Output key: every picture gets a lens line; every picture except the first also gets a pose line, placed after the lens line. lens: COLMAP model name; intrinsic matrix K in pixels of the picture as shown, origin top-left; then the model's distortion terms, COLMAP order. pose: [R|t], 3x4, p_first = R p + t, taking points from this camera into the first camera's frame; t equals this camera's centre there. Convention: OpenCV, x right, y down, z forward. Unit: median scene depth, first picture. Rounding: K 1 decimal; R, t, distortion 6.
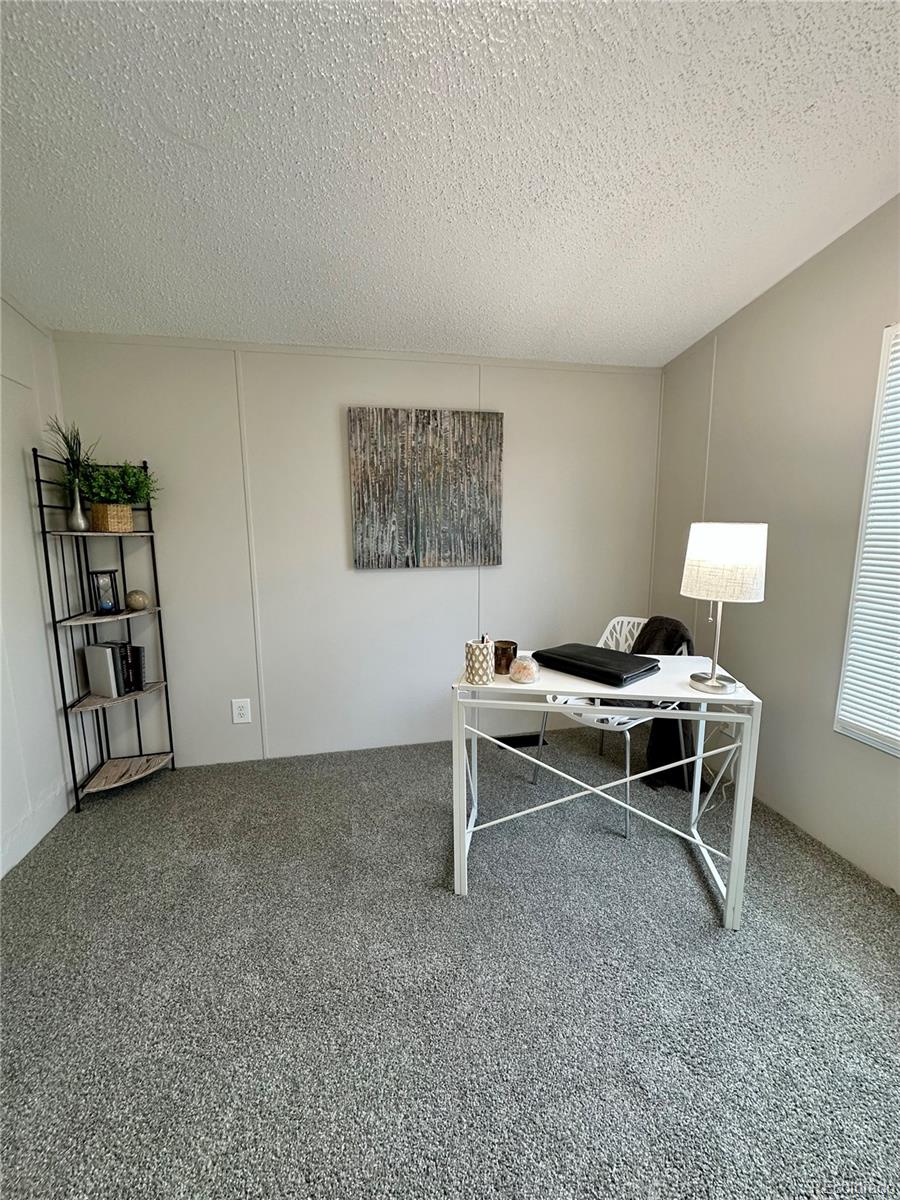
lens RADIAL K [[478.1, 0, 450.9], [0, 478.1, 598.9], [0, 0, 1]] dist [-0.003004, 0.000740]
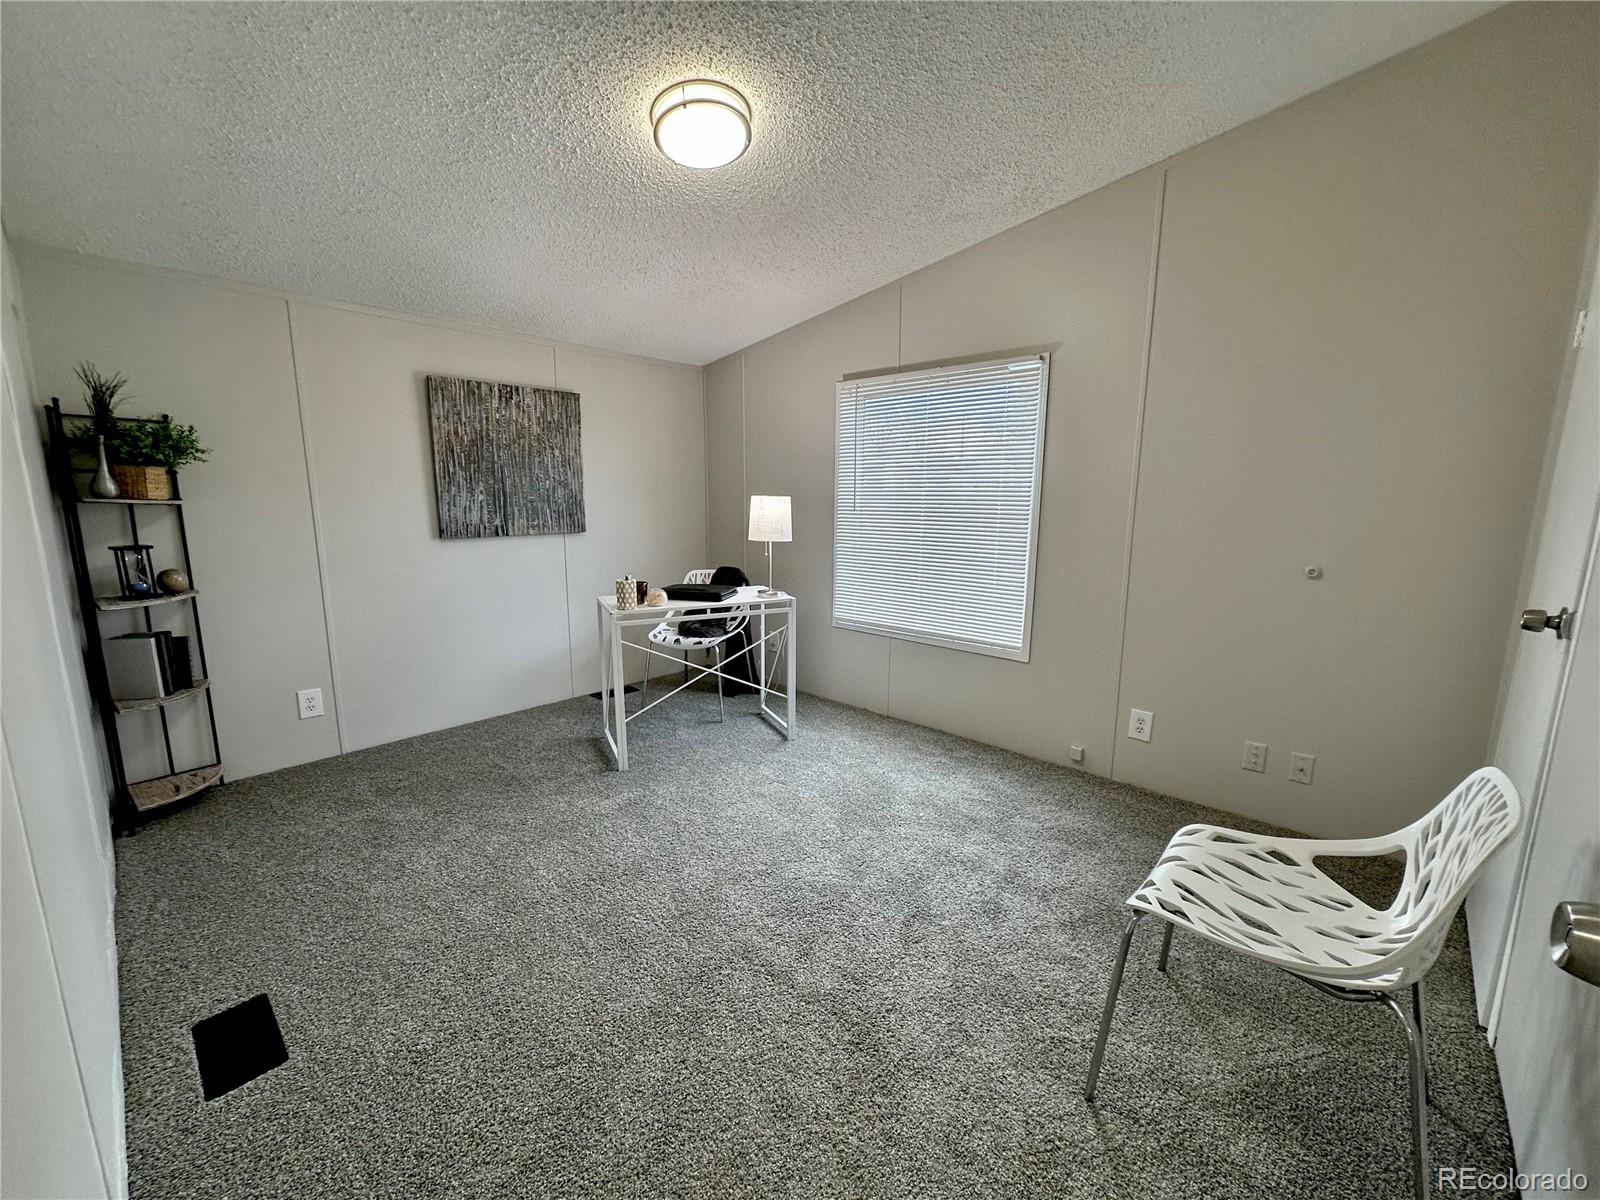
lens RADIAL K [[637.5, 0, 798.3], [0, 637.5, 599.2], [0, 0, 1]] dist [-0.003004, 0.000740]
pose [[0.815875, -0.083721, 0.572135, -0.377180], [0.079245, 0.996316, 0.032787, 0.079227], [-0.572773, 0.018588, 0.819504, -0.510119]]
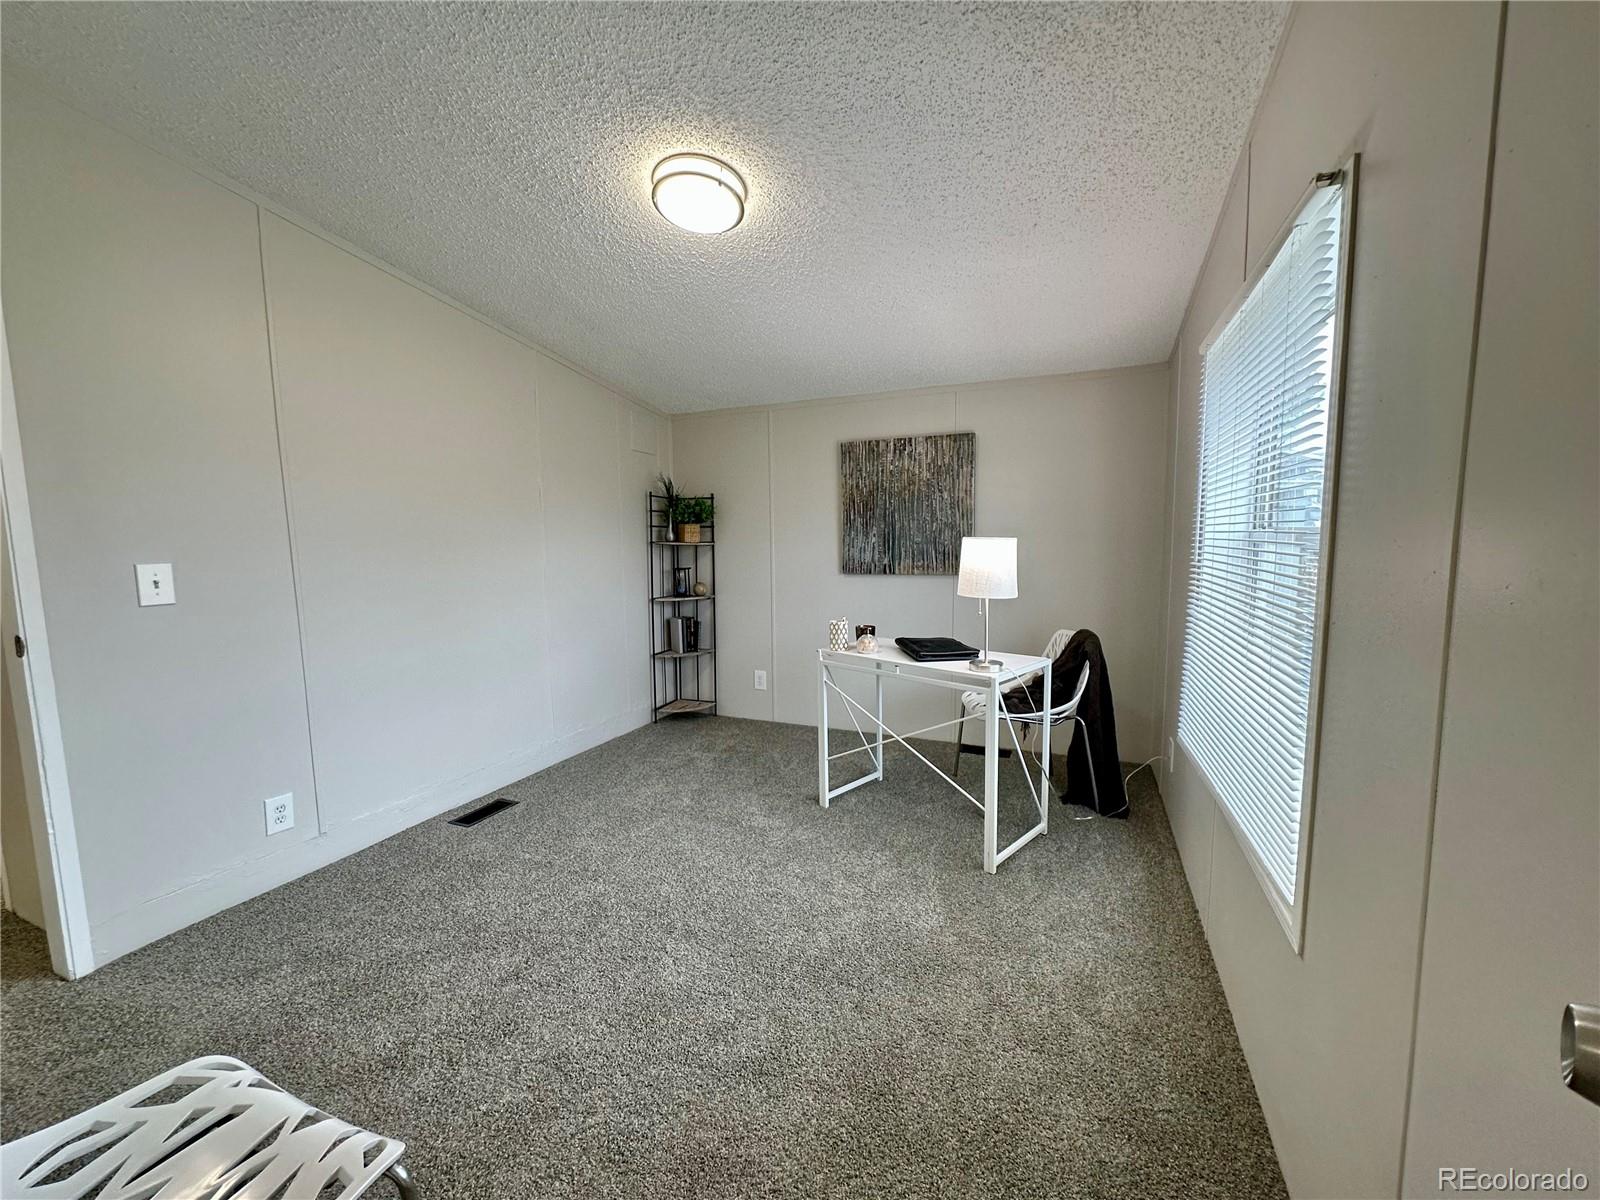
lens RADIAL K [[634.8, 0, 802.2], [0, 634.8, 605.7], [0, 0, 1]] dist [-0.003330, 0.000322]
pose [[0.819450, 0.060408, -0.569958, 0.655428], [-0.083163, 0.996438, -0.013958, 0.050704], [0.567085, 0.058837, 0.821555, -0.379156]]
